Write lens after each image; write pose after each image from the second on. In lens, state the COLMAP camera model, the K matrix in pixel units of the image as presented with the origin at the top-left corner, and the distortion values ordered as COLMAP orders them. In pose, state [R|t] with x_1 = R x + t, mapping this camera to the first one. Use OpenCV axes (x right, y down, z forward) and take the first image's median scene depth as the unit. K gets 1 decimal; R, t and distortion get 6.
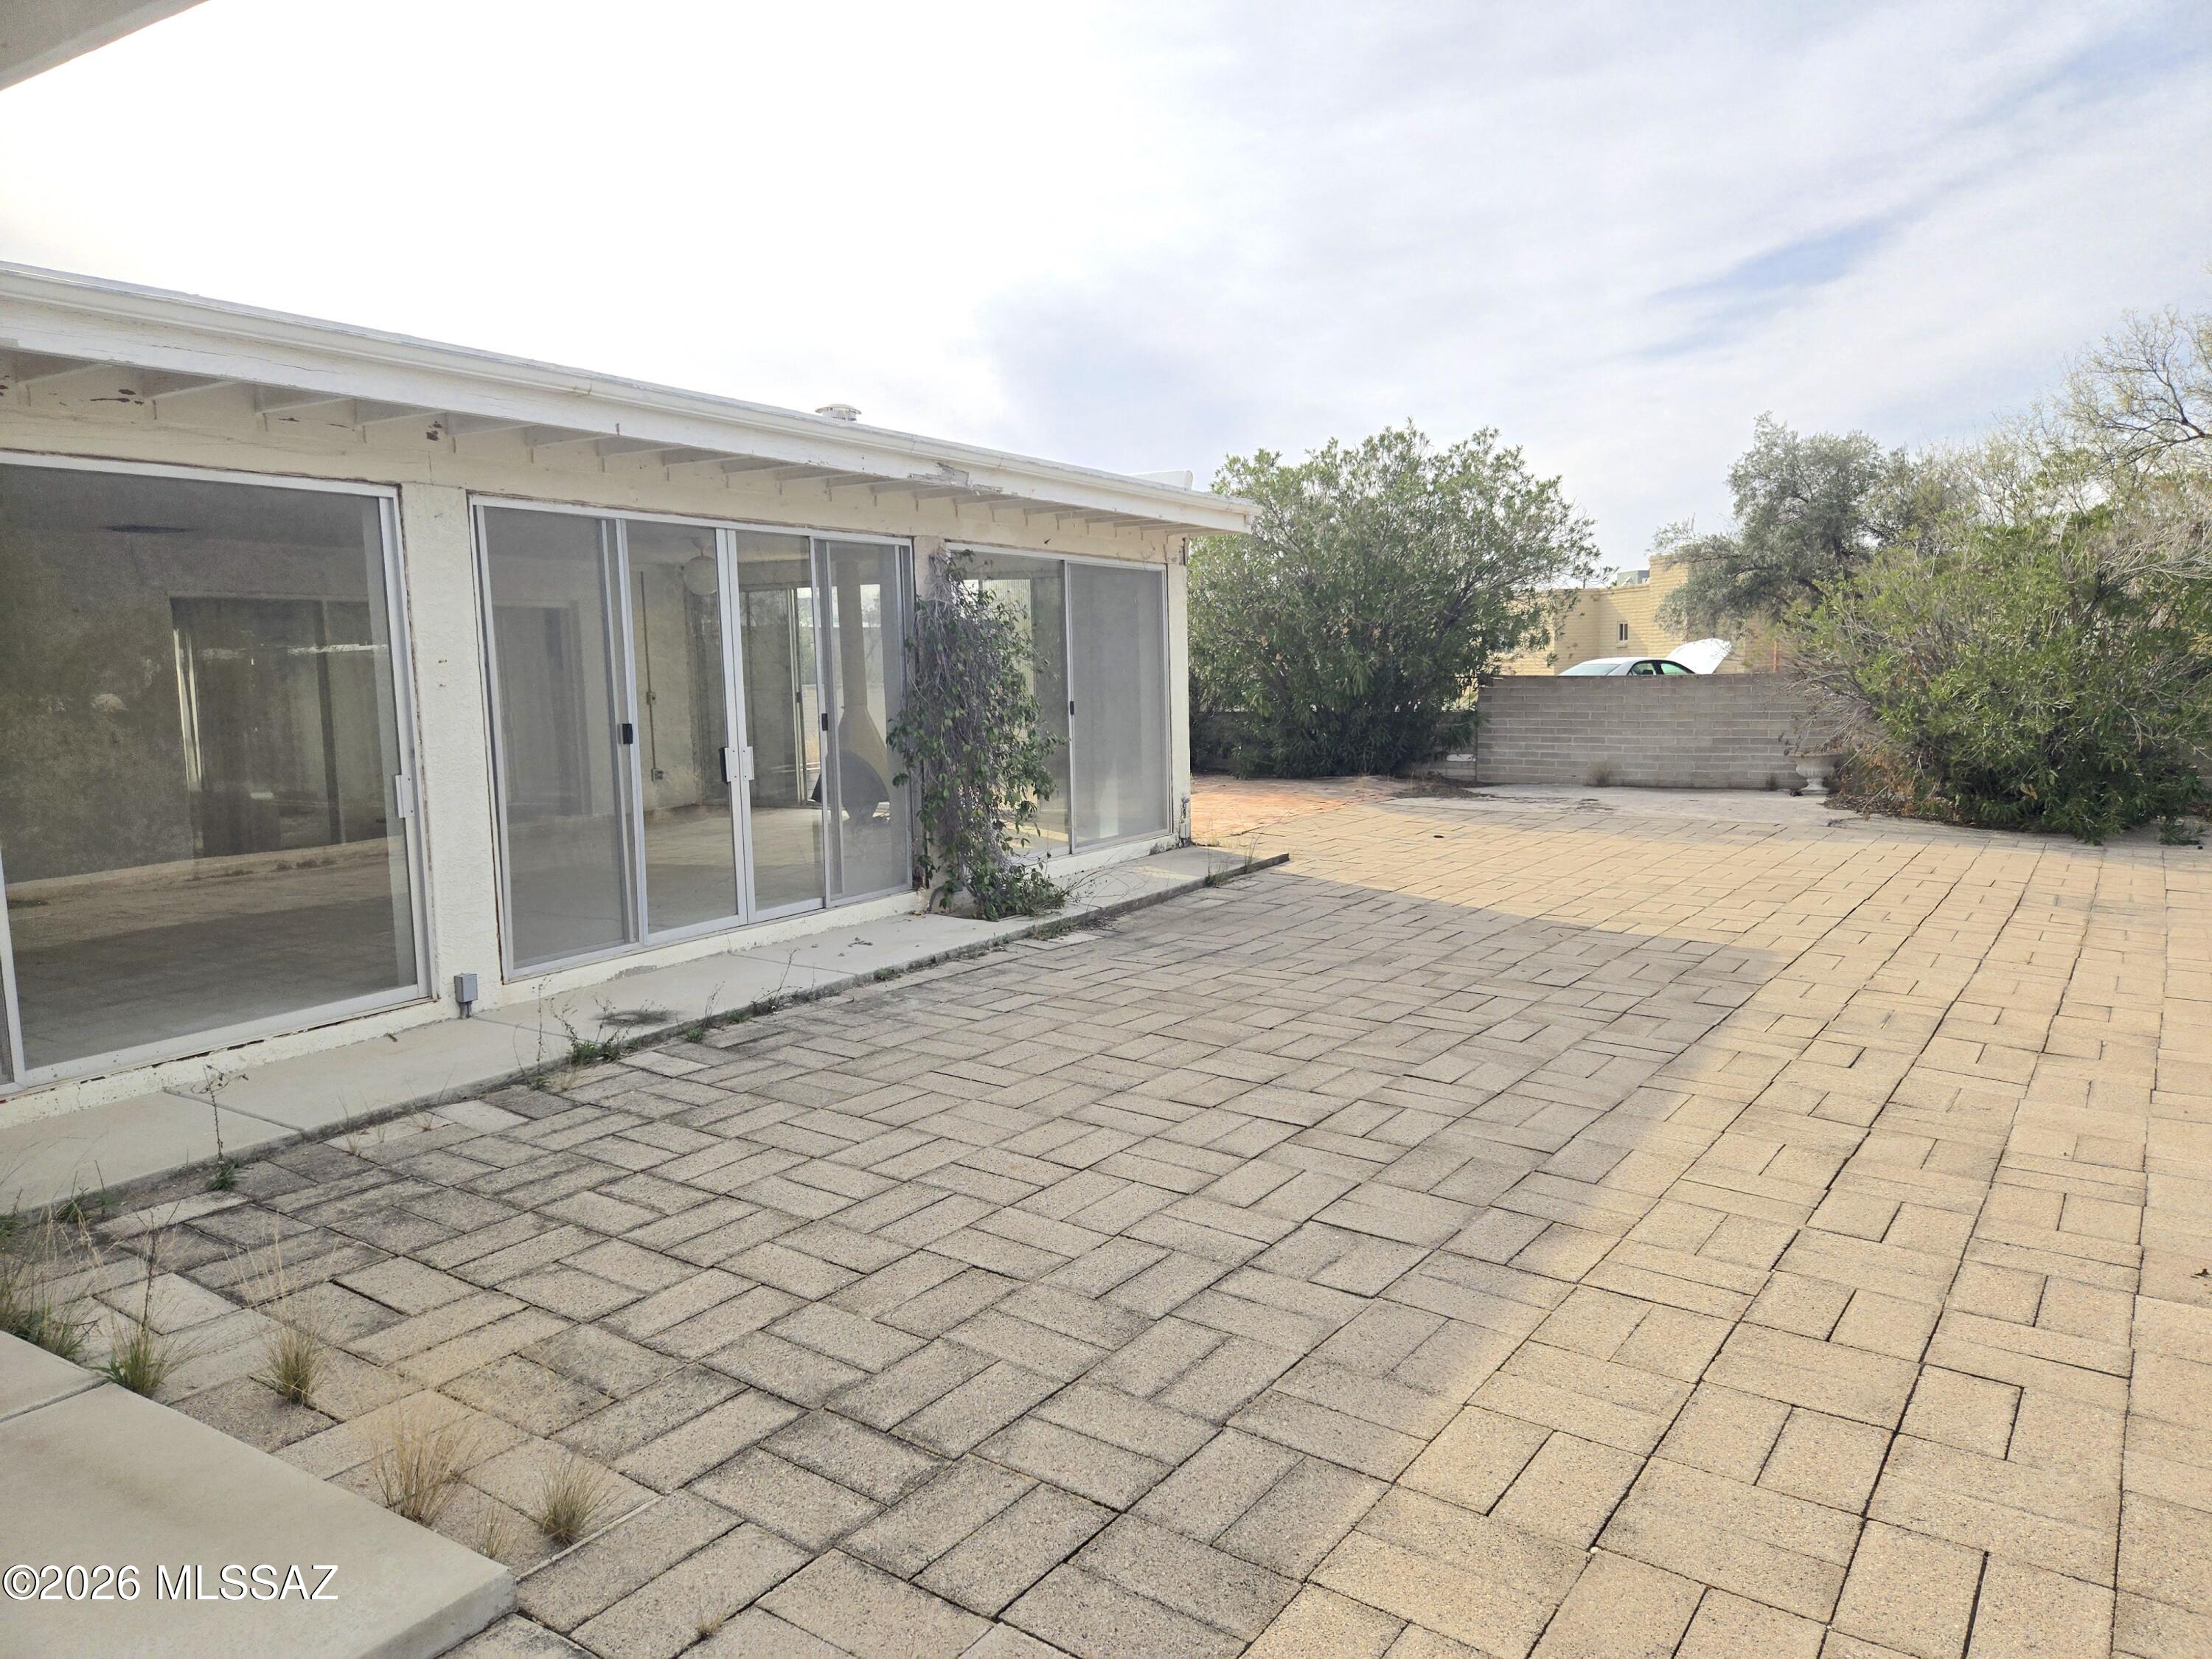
lens RADIAL K [[1491.4, 0, 1093.1], [0, 1491.4, 827.8], [0, 0, 1]] dist [0.054642, -0.028994]
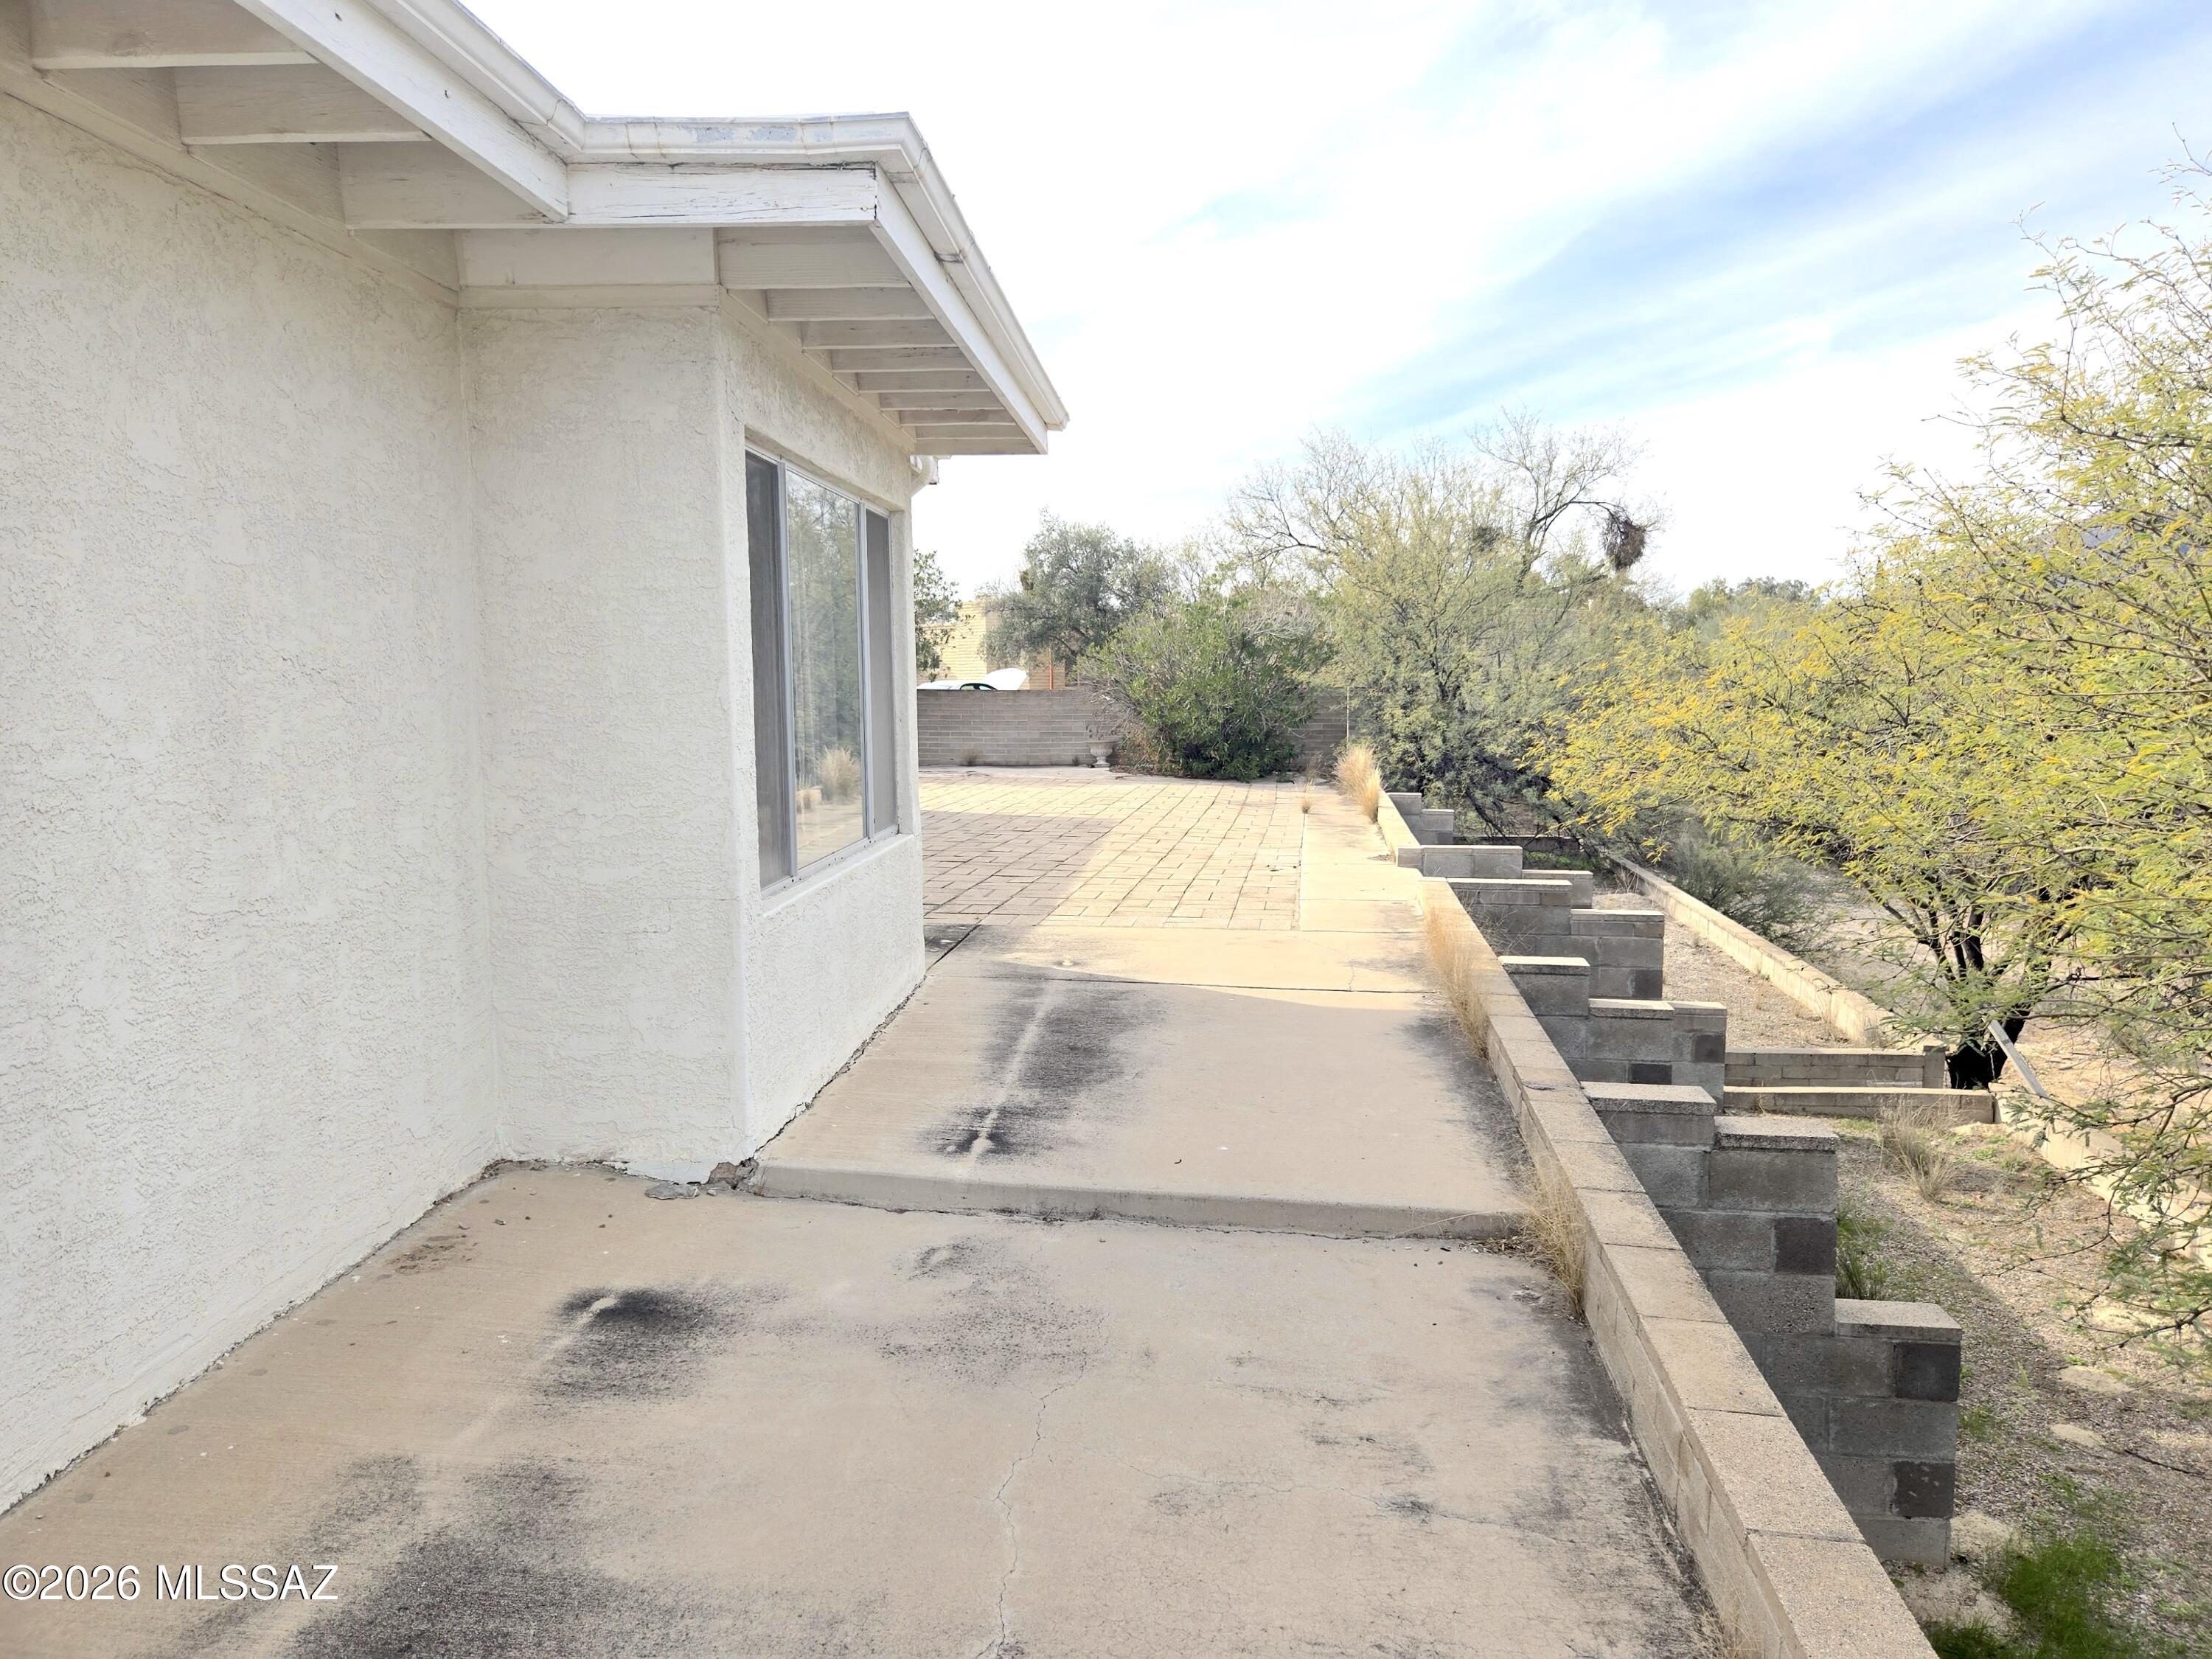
lens RADIAL K [[1491.4, 0, 1110.1], [0, 1491.4, 834.1], [0, 0, 1]] dist [0.054642, -0.028994]
pose [[0.885871, -0.032176, 0.462815, -0.215793], [0.038622, 0.999244, -0.004457, 0.050777], [-0.462322, 0.021823, 0.886444, -0.348006]]
